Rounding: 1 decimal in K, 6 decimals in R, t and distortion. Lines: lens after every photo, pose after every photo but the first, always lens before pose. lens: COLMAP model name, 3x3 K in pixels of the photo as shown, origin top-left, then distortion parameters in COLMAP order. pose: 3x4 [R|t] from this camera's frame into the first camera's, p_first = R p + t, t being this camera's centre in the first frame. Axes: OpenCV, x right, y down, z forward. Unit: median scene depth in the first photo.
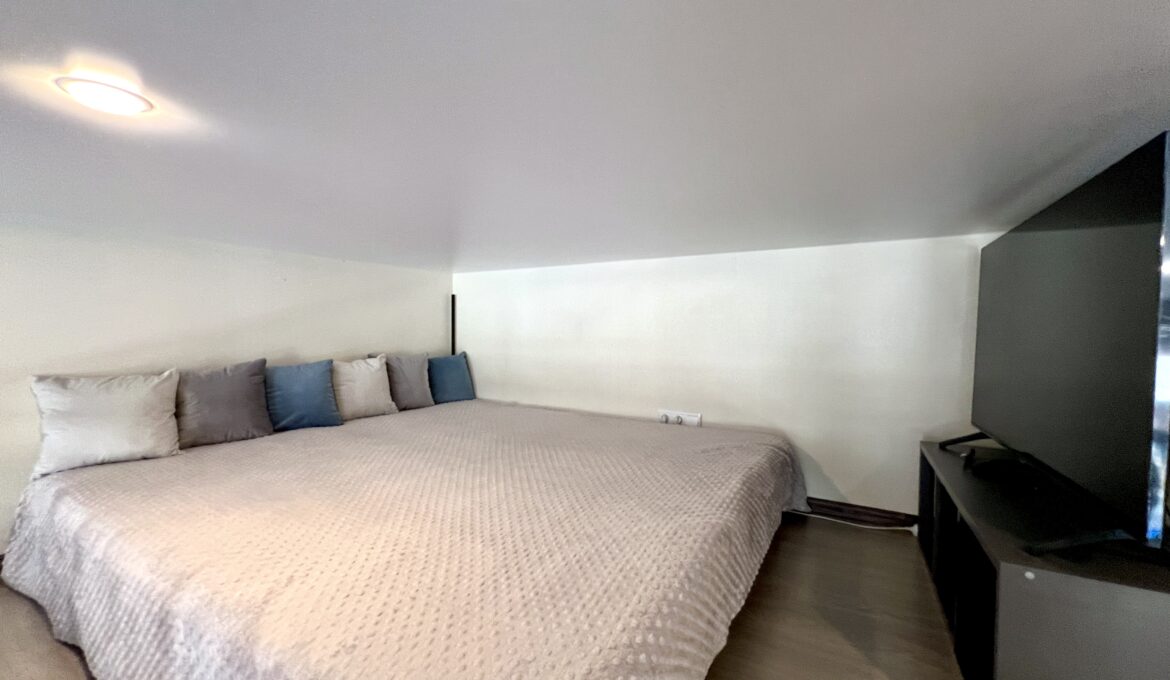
lens RADIAL K [[468.2, 0, 584.0], [0, 468.2, 344.5], [0, 0, 1]] dist [-0.002179, 0.000716]
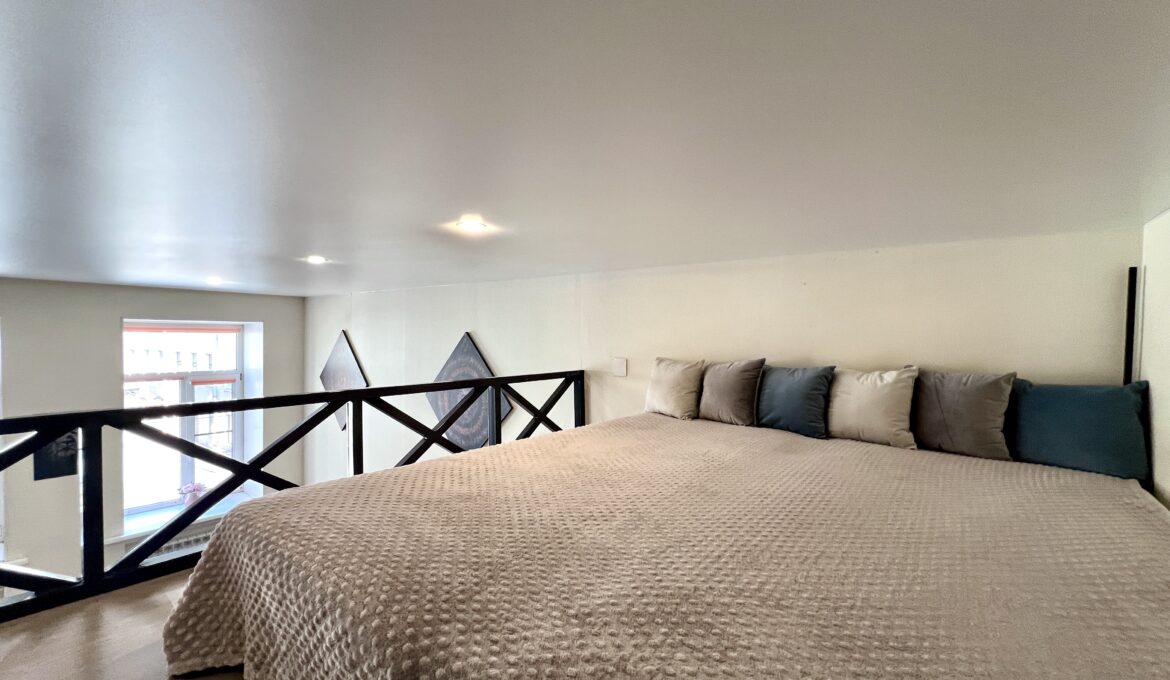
lens RADIAL K [[468.2, 0, 584.0], [0, 468.2, 344.5], [0, 0, 1]] dist [-0.002179, 0.000716]
pose [[-0.136041, 0.004506, -0.990693, 0.397611], [-0.053818, 0.998479, 0.011932, 0.005269], [0.989240, 0.054940, -0.135591, 0.618446]]
